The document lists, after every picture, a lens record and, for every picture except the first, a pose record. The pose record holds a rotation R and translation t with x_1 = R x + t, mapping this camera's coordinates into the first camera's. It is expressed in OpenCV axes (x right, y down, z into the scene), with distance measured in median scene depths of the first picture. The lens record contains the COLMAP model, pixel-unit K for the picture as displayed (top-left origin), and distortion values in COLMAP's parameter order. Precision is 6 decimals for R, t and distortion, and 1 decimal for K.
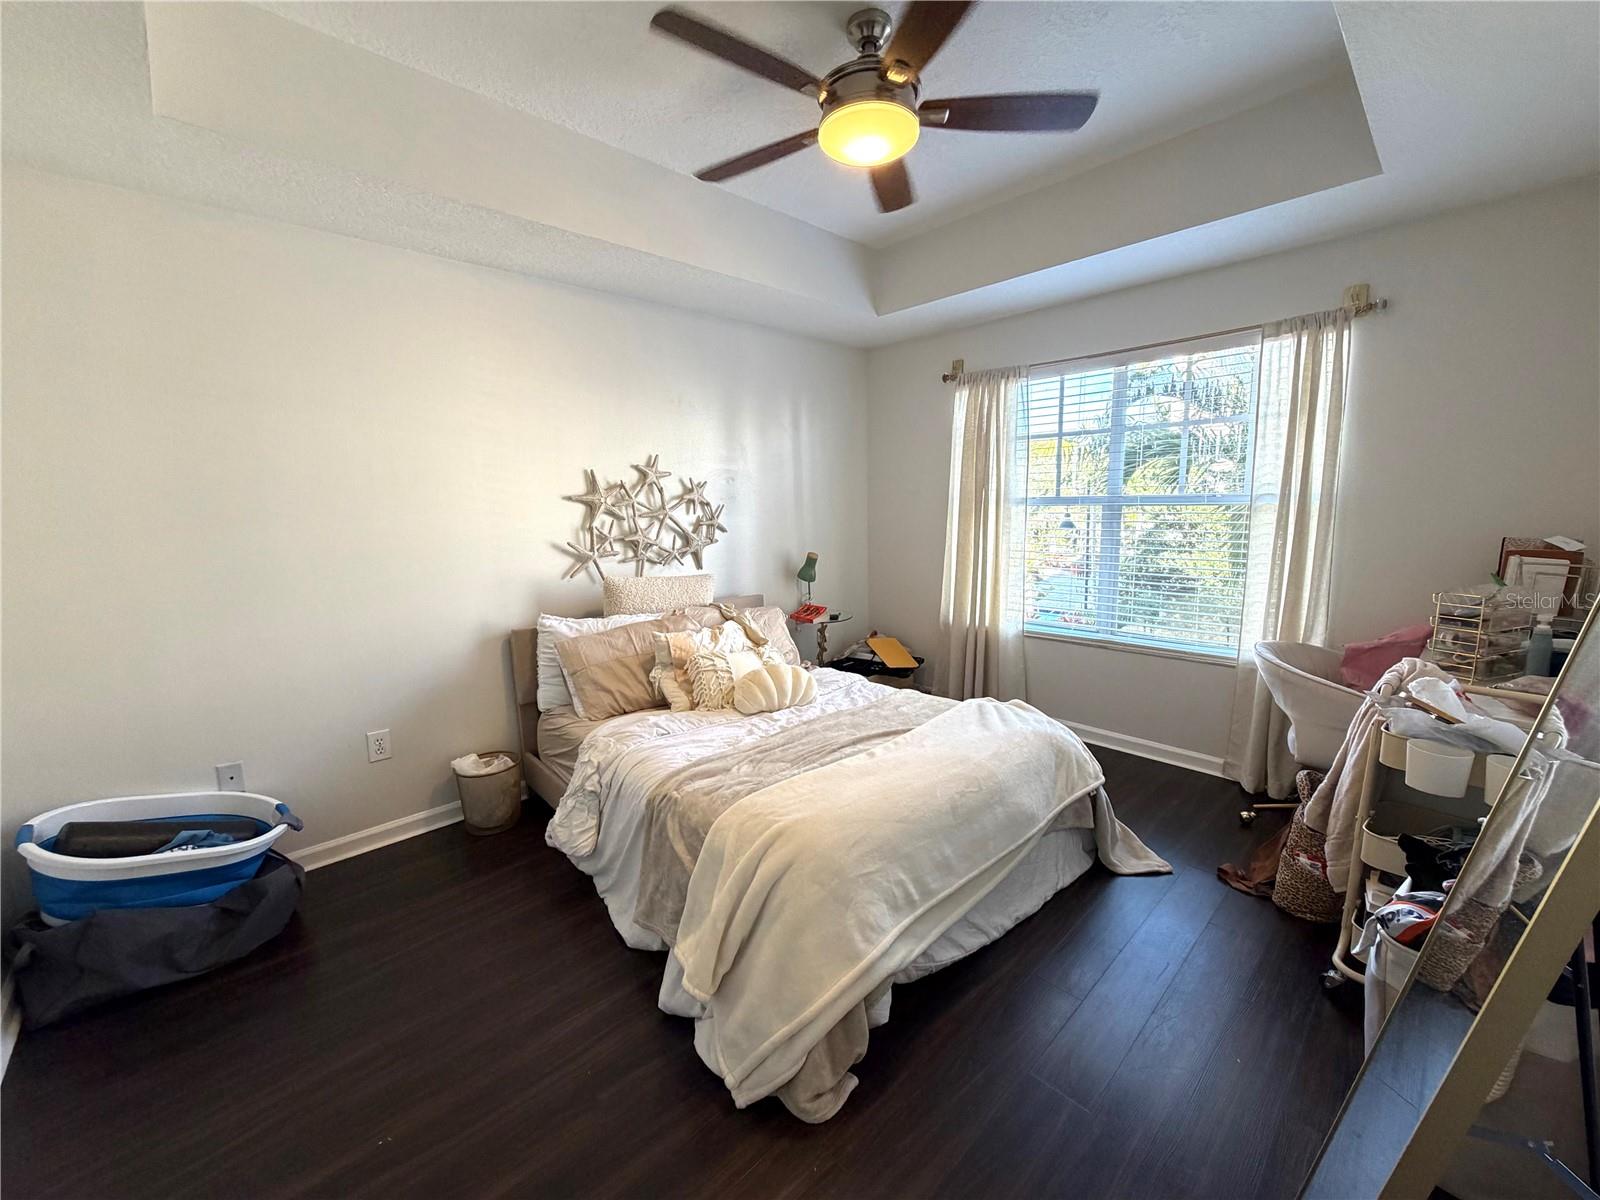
lens RADIAL K [[640.4, 0, 793.7], [0, 640.4, 598.9], [0, 0, 1]] dist [-0.002039, 0.000685]
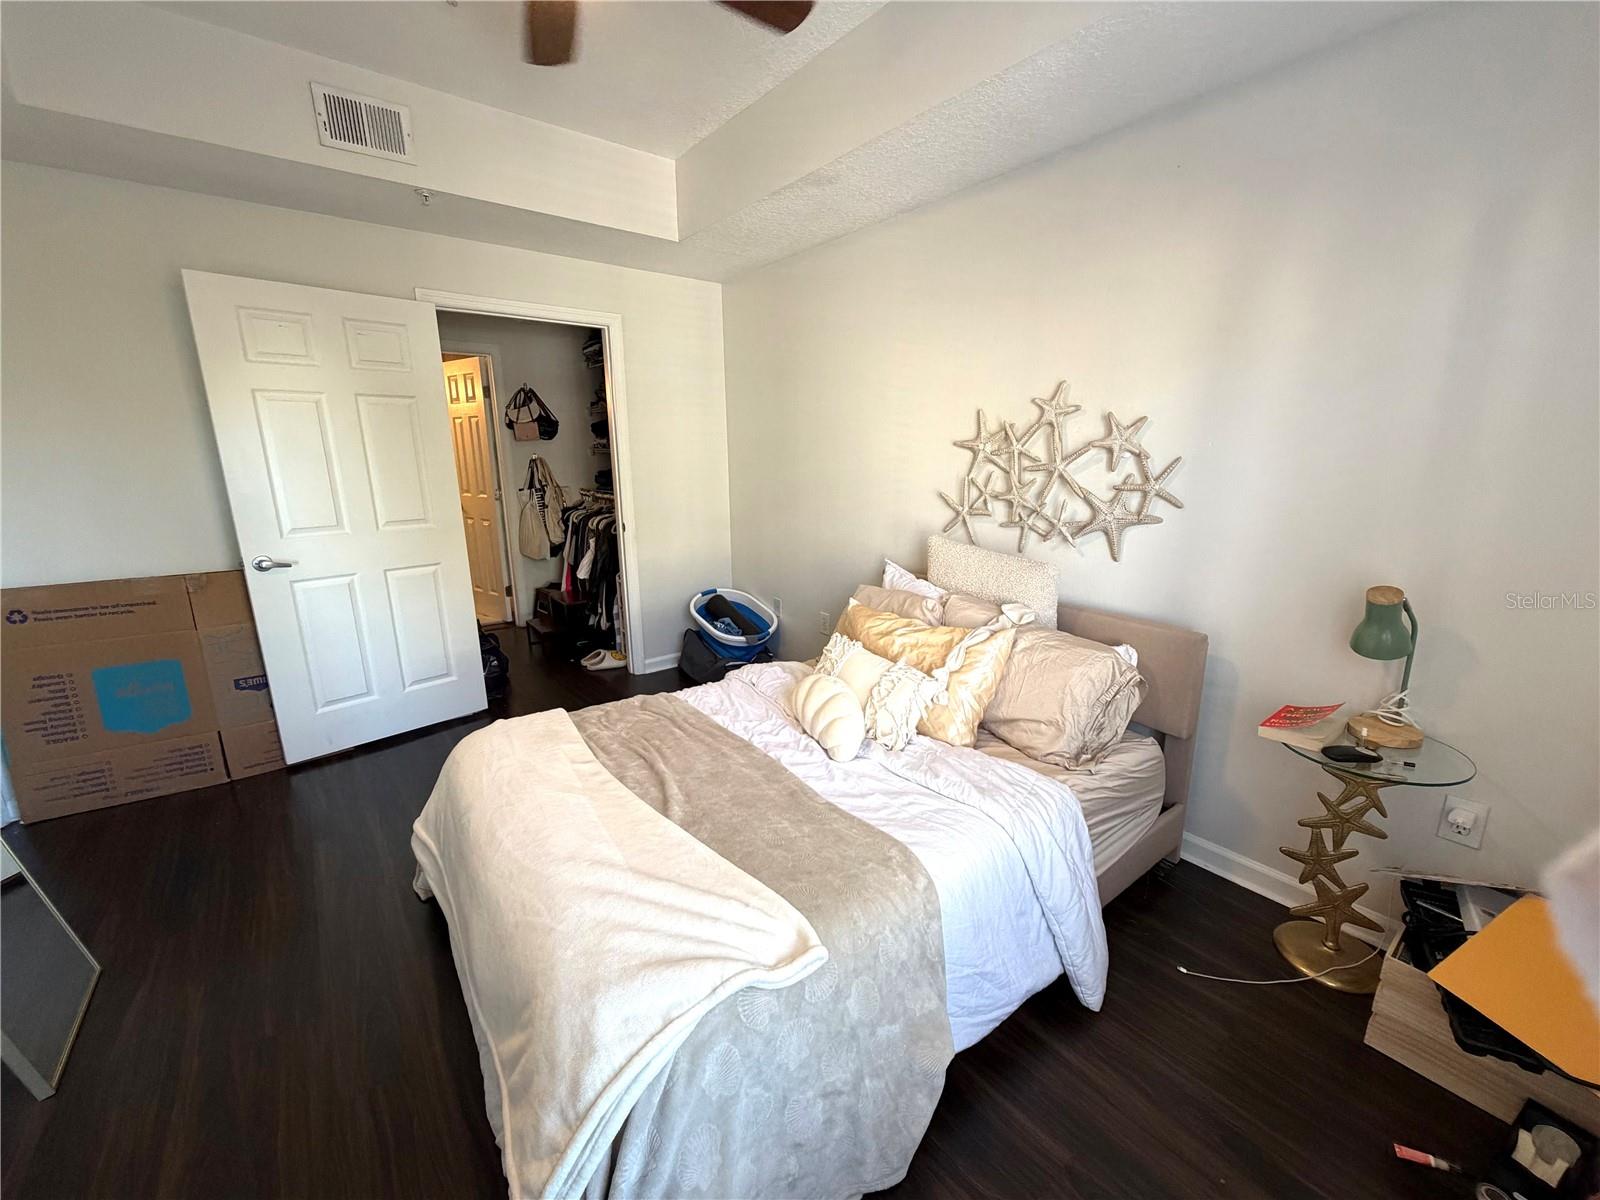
lens RADIAL K [[640.4, 0, 793.7], [0, 640.4, 601.2], [0, 0, 1]] dist [-0.002039, 0.000685]
pose [[-0.094911, 0.262201, -0.960335, 0.521625], [-0.135508, 0.952307, 0.273402, -0.144392], [0.986220, 0.156081, -0.054854, 0.767303]]
